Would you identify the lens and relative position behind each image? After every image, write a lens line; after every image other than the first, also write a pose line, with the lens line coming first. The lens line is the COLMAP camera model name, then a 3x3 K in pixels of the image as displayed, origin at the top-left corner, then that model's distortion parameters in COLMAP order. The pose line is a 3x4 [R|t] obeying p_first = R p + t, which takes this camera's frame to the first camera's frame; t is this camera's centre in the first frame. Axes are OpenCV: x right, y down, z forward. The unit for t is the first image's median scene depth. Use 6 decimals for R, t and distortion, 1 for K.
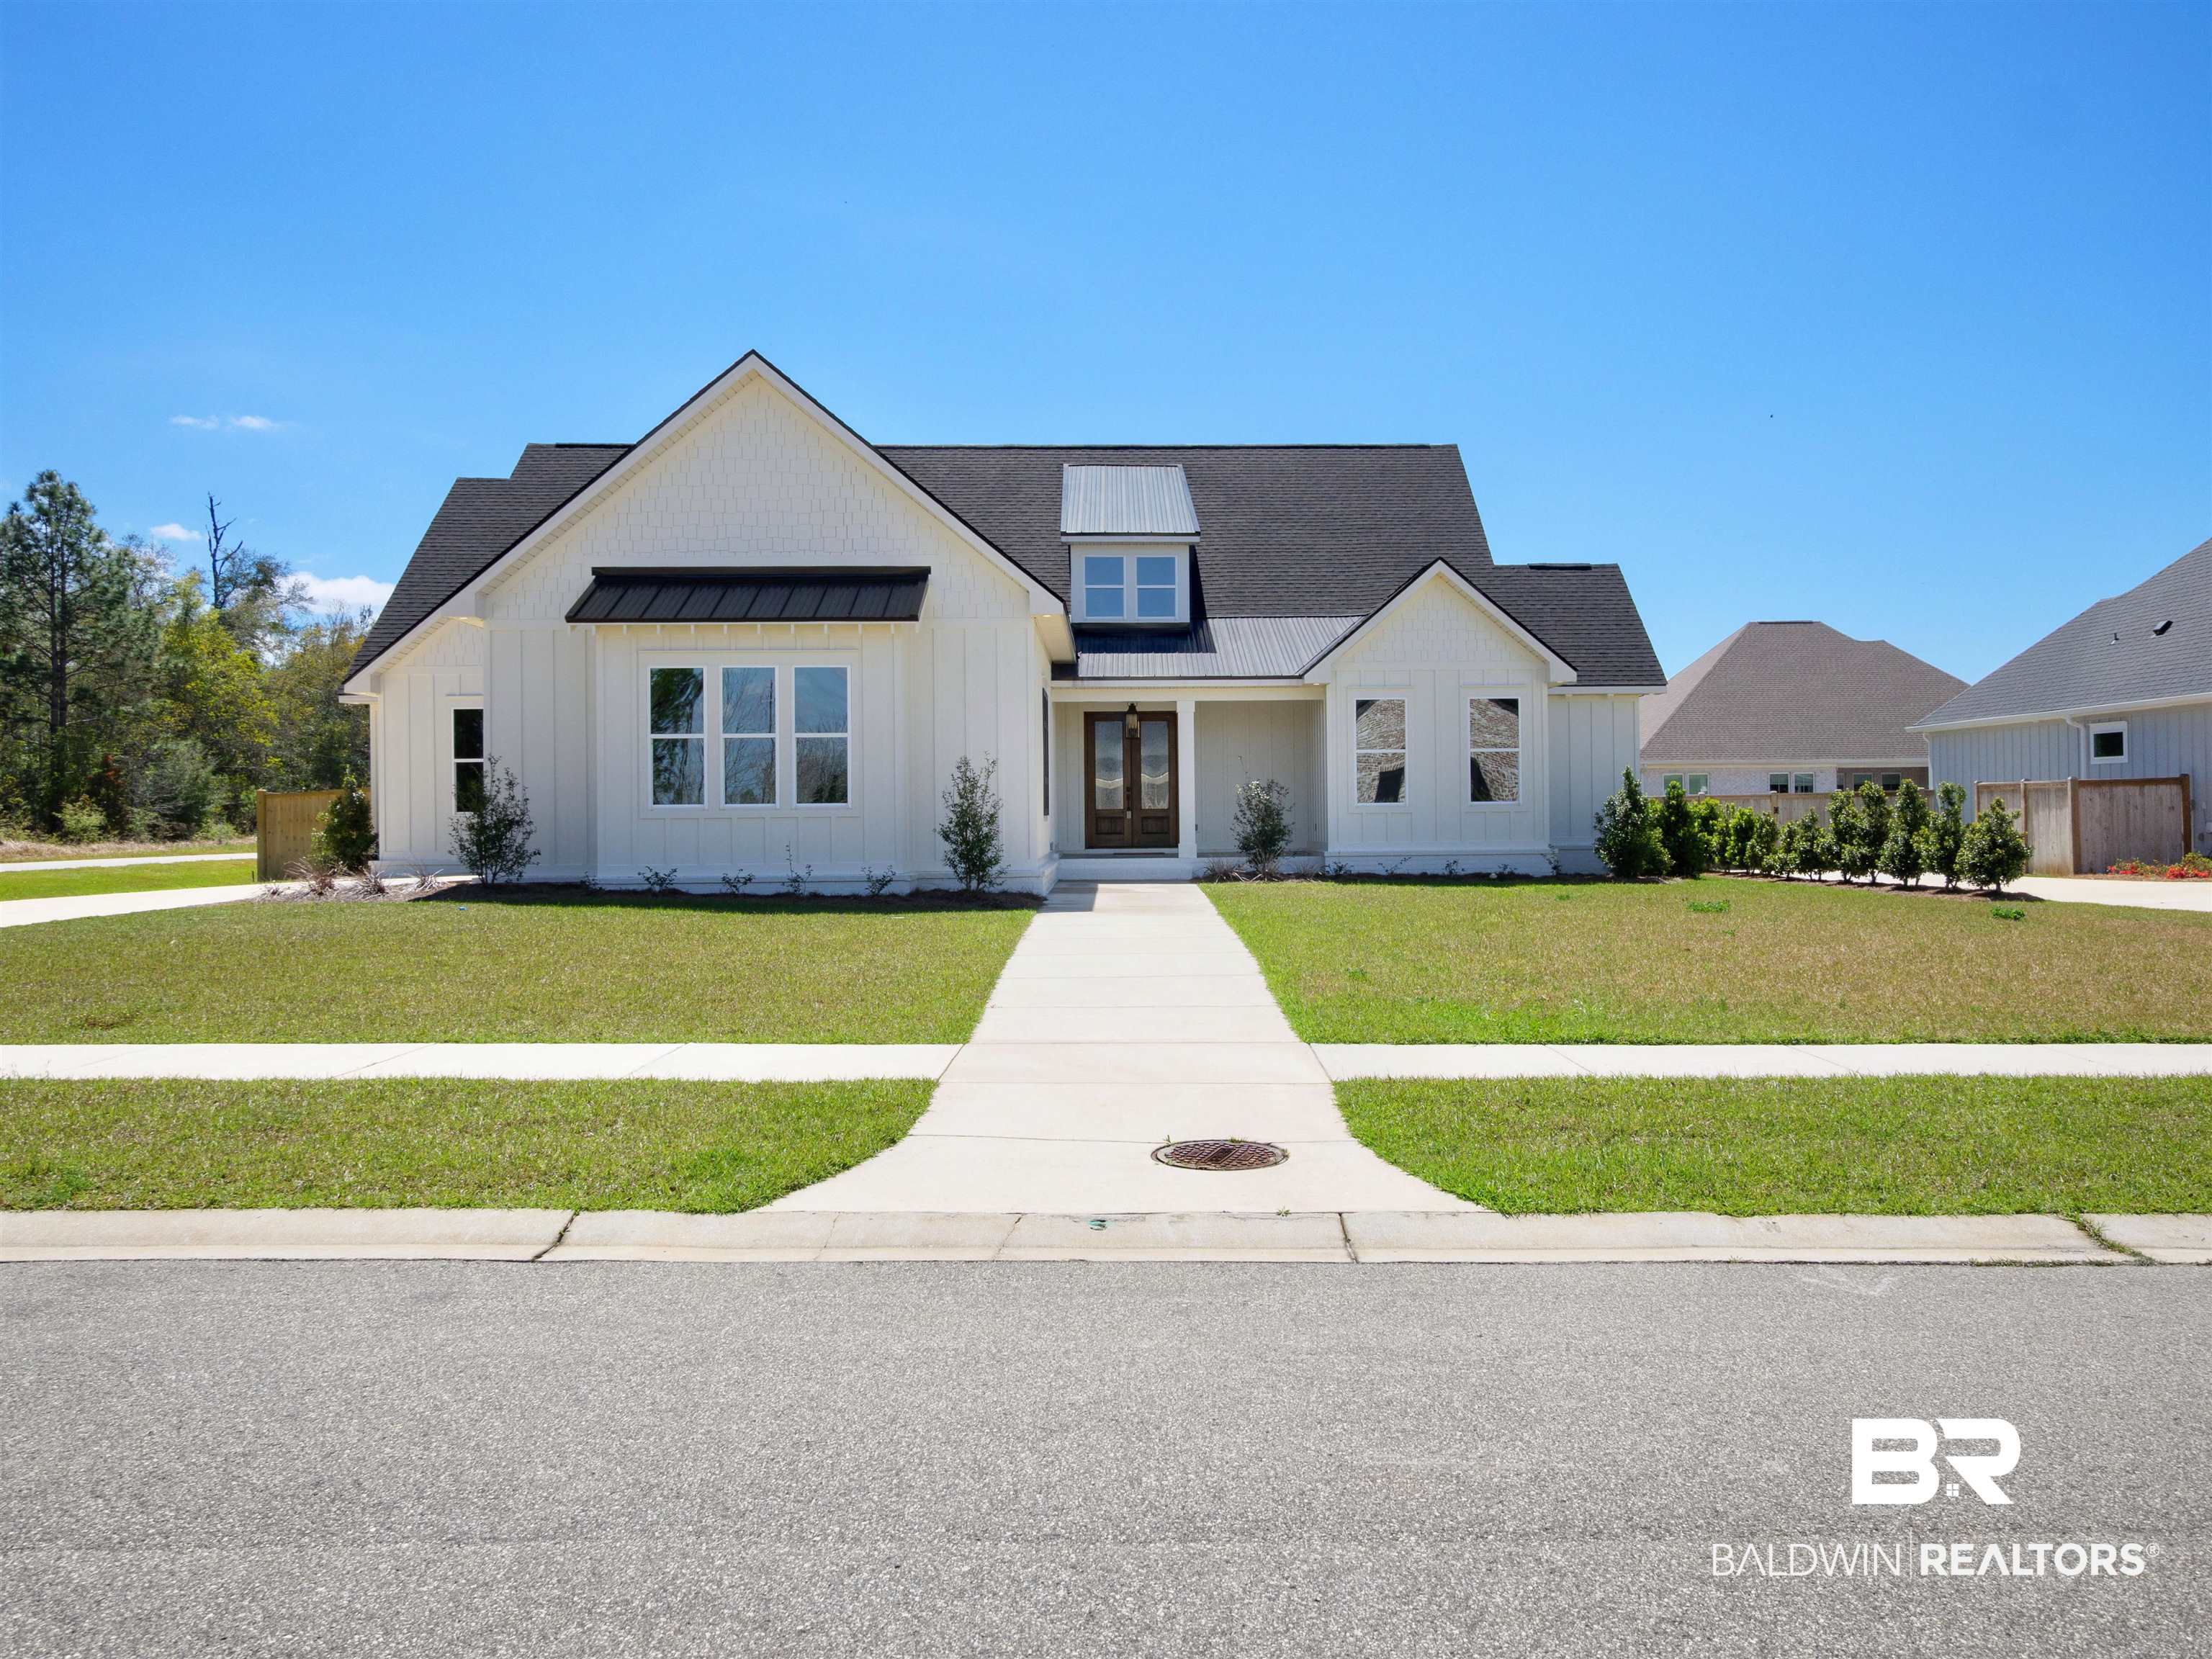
lens RADIAL K [[1812.0, 0, 1197.7], [0, 1812.0, 751.6], [0, 0, 1]] dist [0.011803, 0.002248]
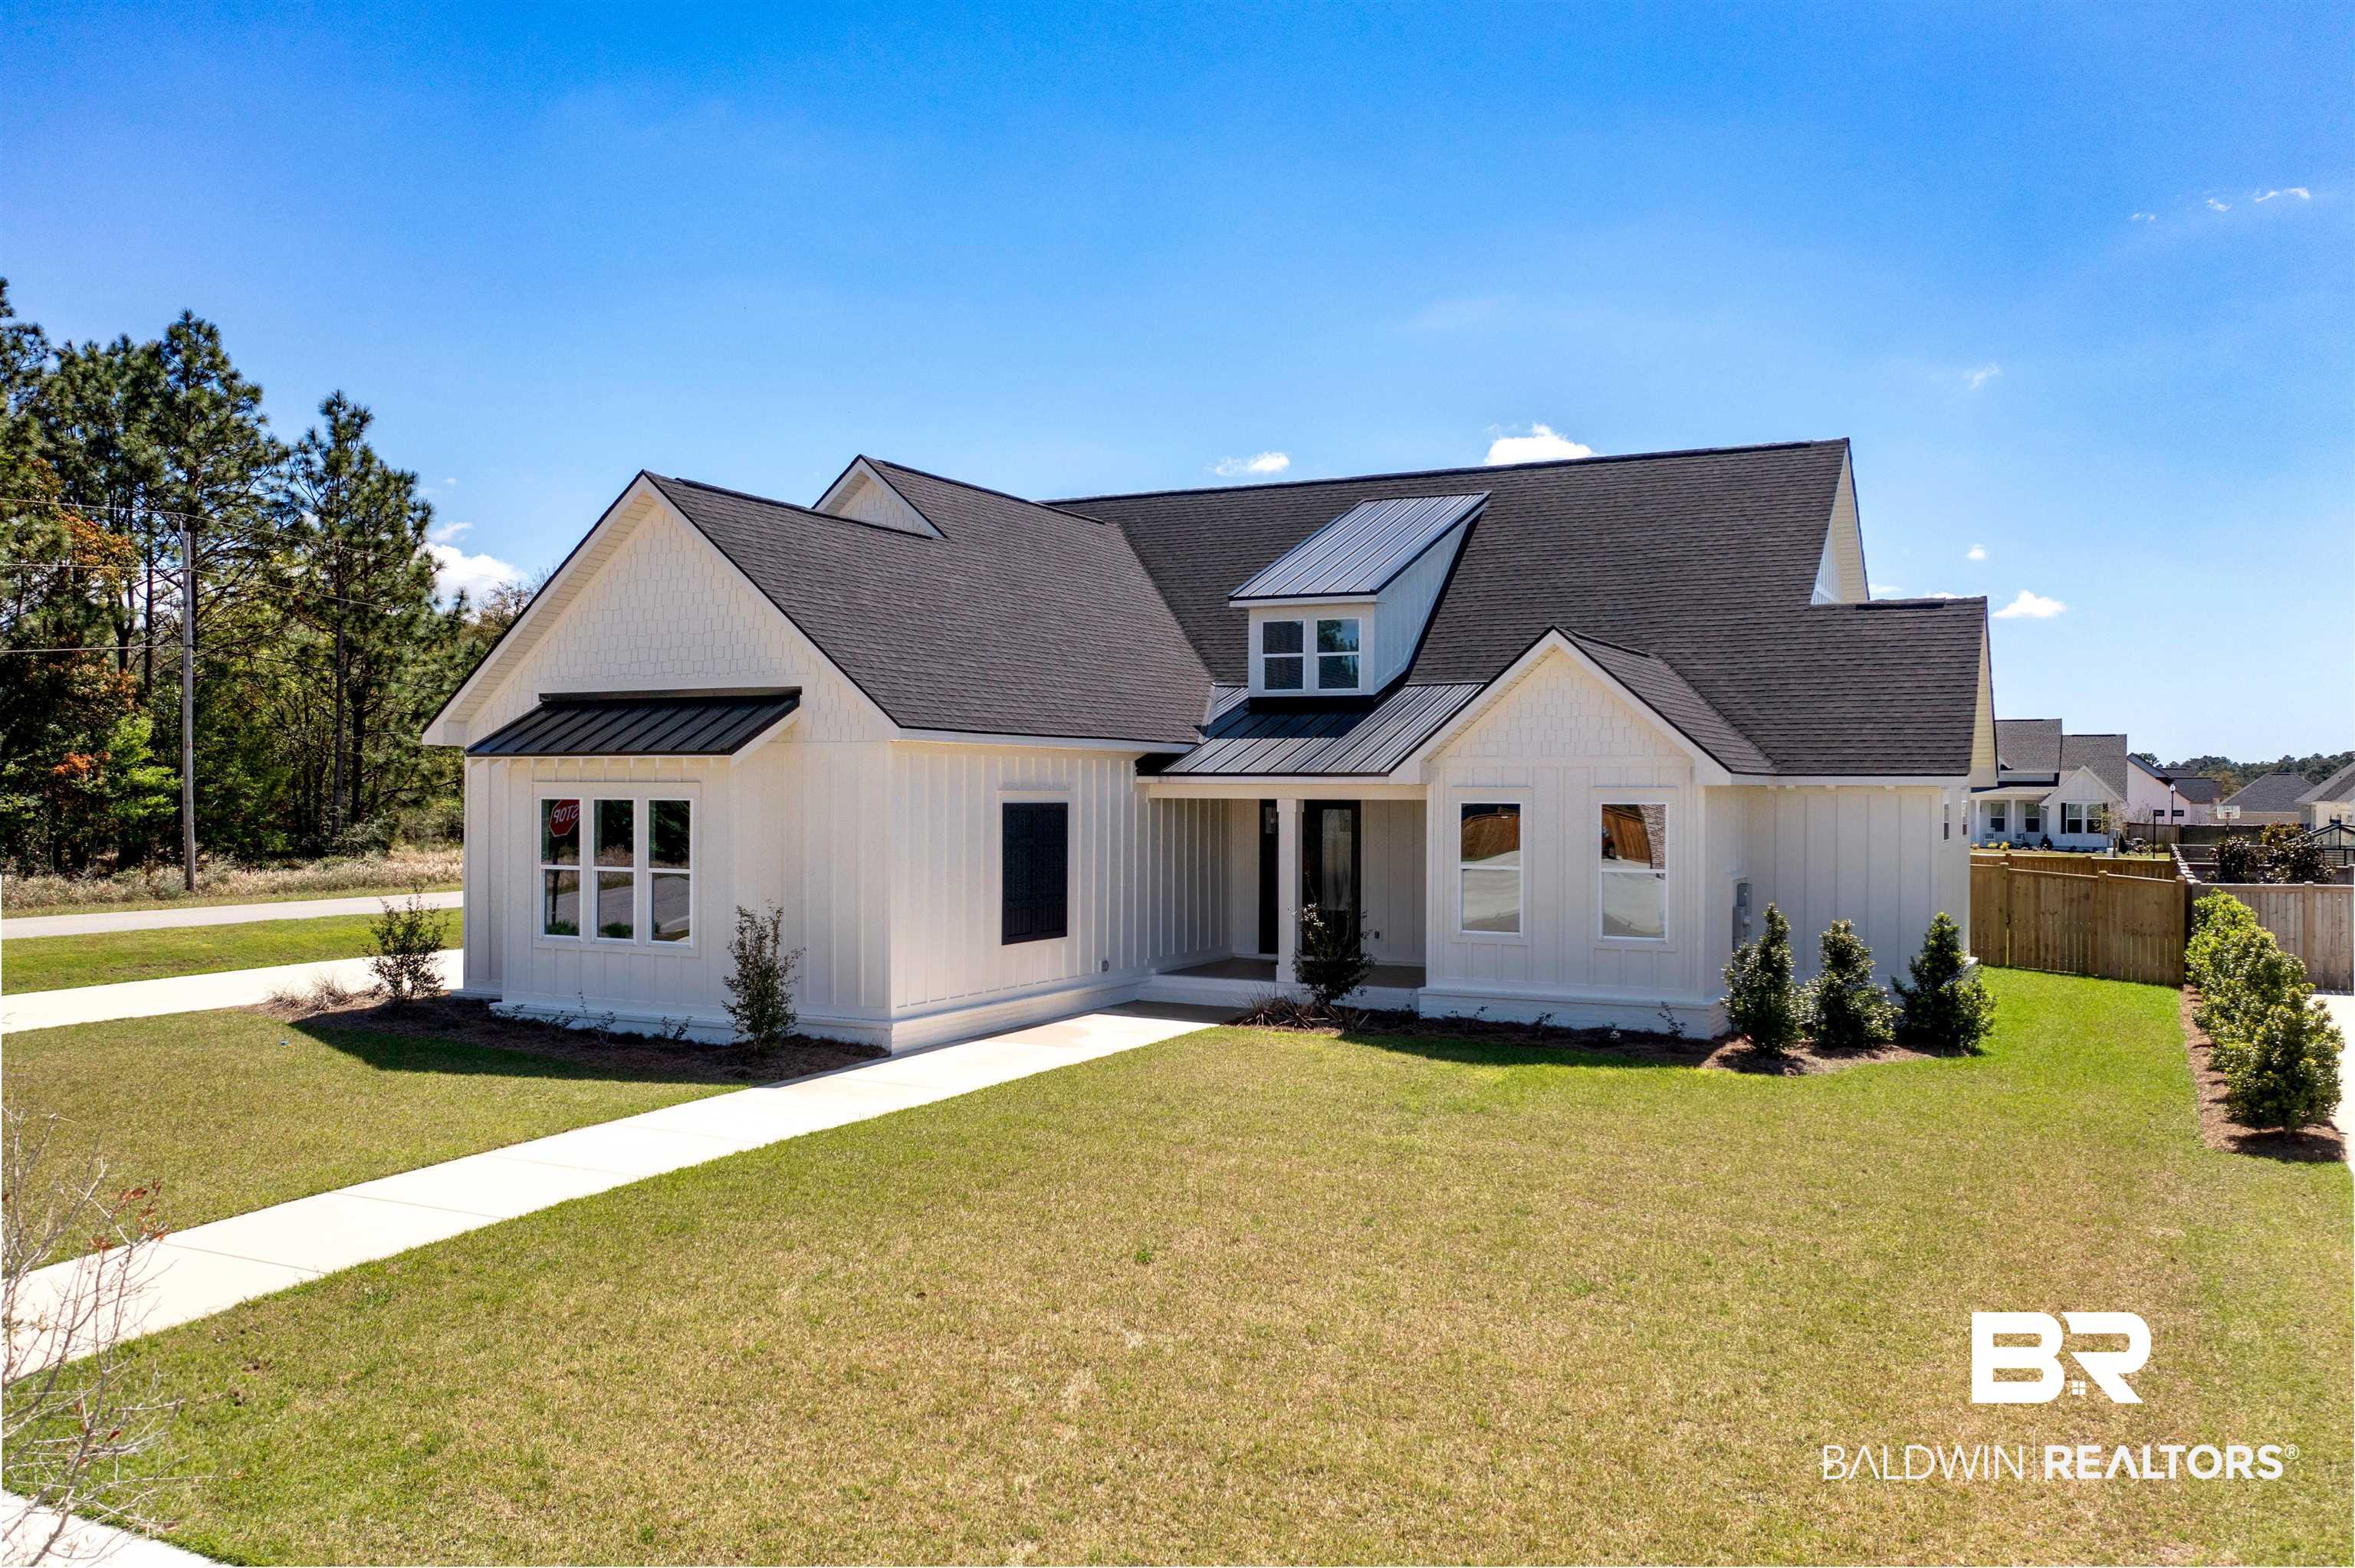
lens RADIAL K [[1881.2, 0, 1169.5], [0, 1881.2, 744.3], [0, 0, 1]] dist [-0.005250, 0.003003]
pose [[0.867185, 0.001251, -0.497985, 0.396126], [0.005304, 0.999917, 0.011750, -0.065950], [0.497958, -0.012831, 0.867106, 0.203685]]
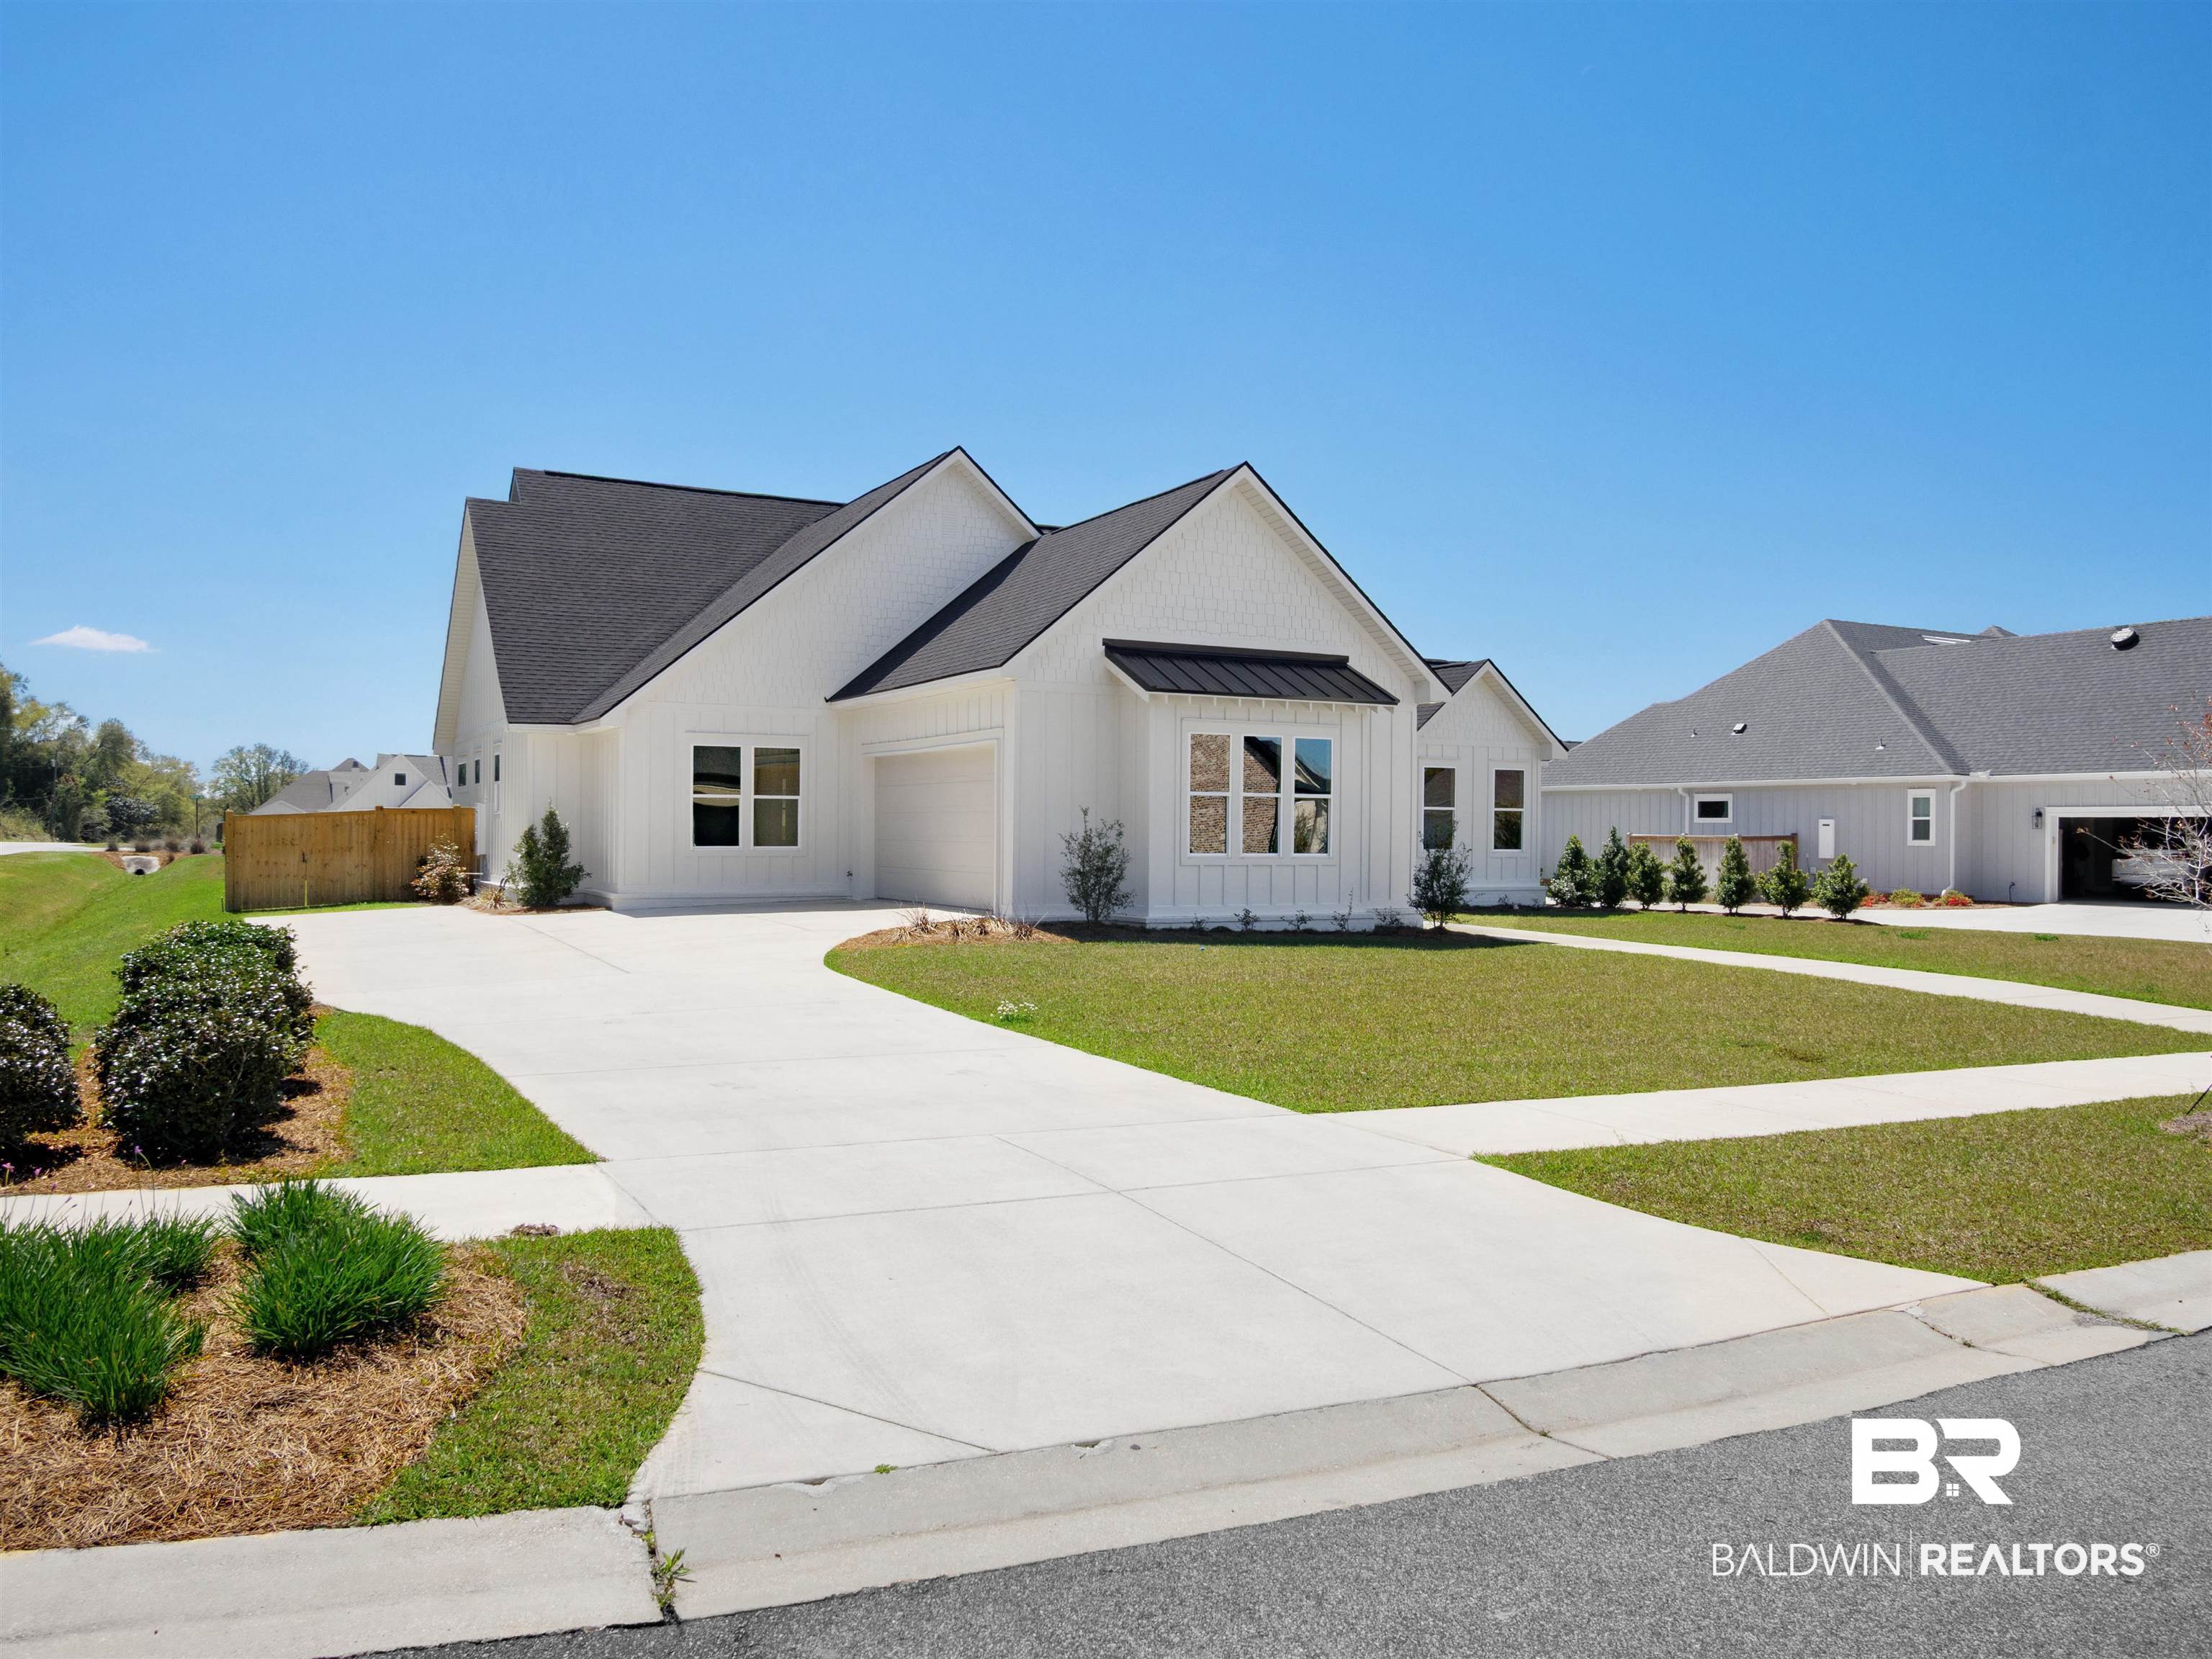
lens RADIAL K [[1629.1, 0, 1100.6], [0, 1629.1, 808.1], [0, 0, 1]] dist [0.000767, 0.000723]
pose [[0.902612, 0.023616, 0.429806, -0.602859], [-0.032780, 0.999366, 0.013928, -0.008865], [-0.429204, -0.026660, 0.902814, 0.074009]]
